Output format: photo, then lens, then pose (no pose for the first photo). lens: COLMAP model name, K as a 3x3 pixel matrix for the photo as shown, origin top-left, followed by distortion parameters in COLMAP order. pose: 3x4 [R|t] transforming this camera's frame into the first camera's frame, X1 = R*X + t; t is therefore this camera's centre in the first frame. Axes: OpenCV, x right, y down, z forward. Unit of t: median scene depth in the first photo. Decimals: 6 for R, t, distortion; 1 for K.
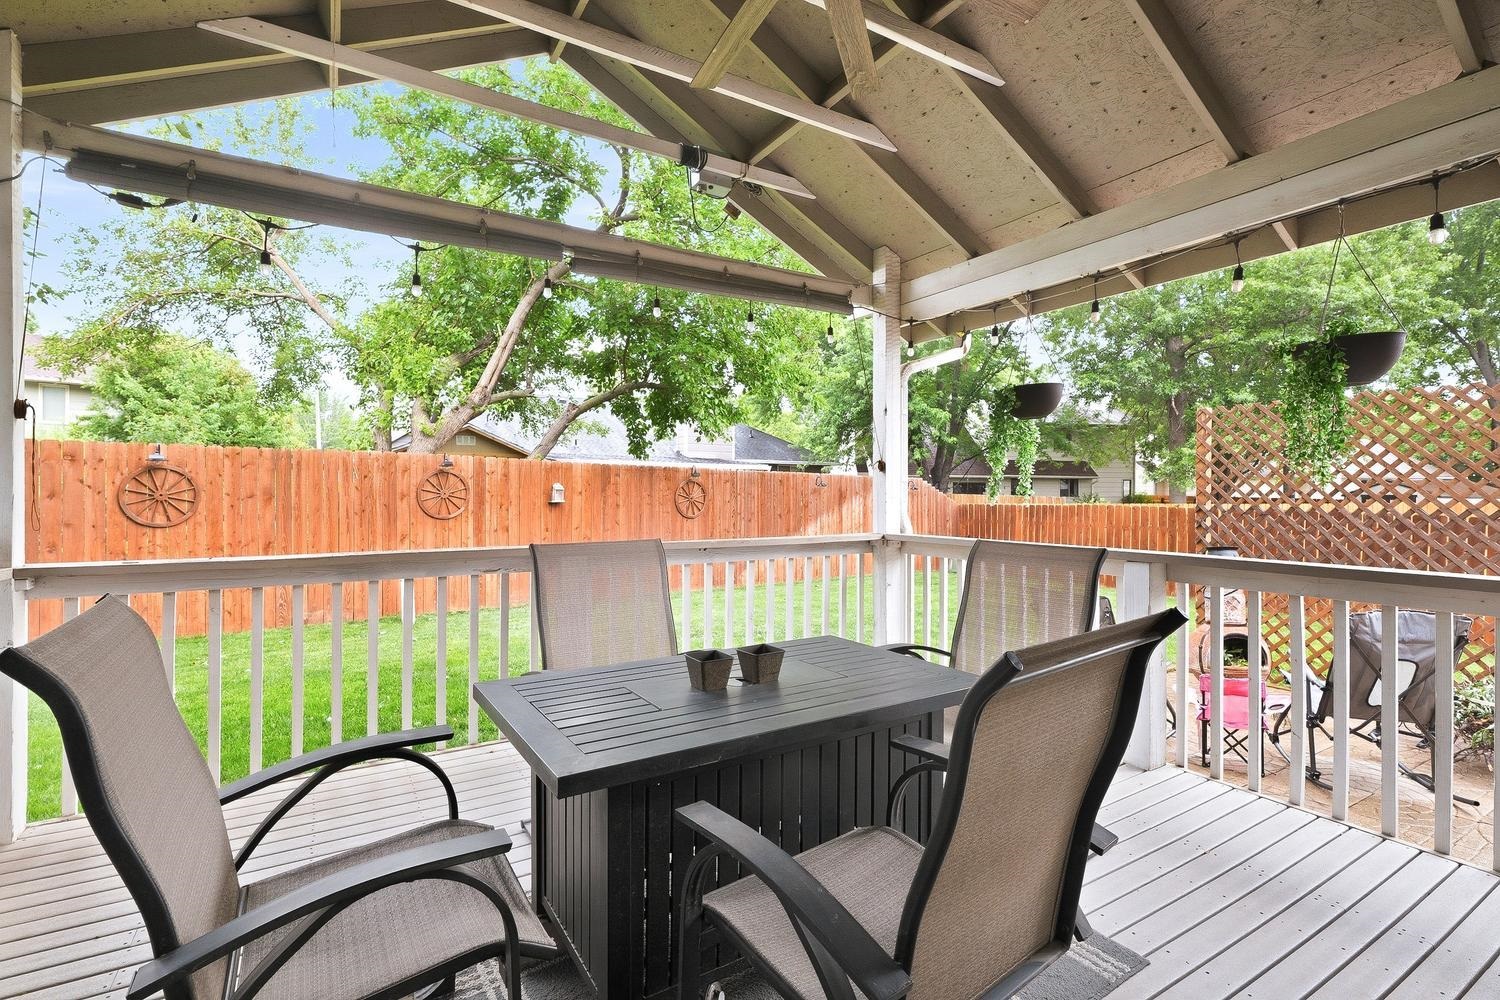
lens RADIAL K [[695.3, 0, 735.4], [0, 695.3, 494.7], [0, 0, 1]] dist [0.004015, -0.000140]
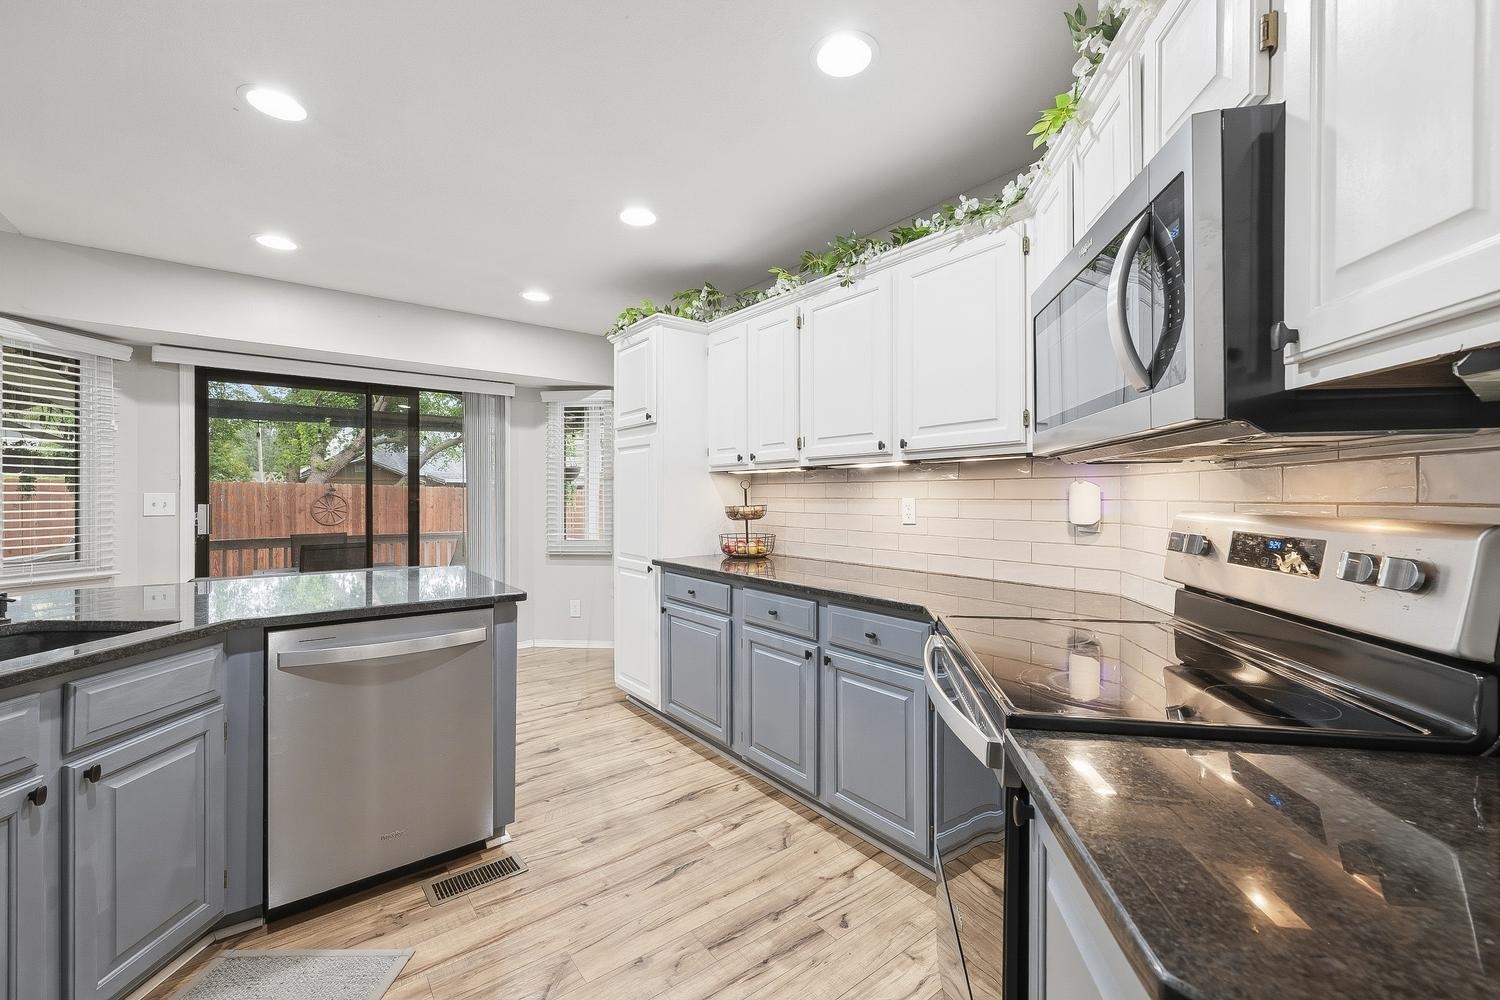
lens RADIAL K [[613.9, 0, 735.0], [0, 613.9, 496.8], [0, 0, 1]] dist [0.004663, -0.000335]
pose [[0.994861, -0.007014, 0.101007, 0.348633], [0.007463, 0.999964, -0.004070, -0.016773], [-0.100975, 0.004803, 0.994877, -0.463927]]
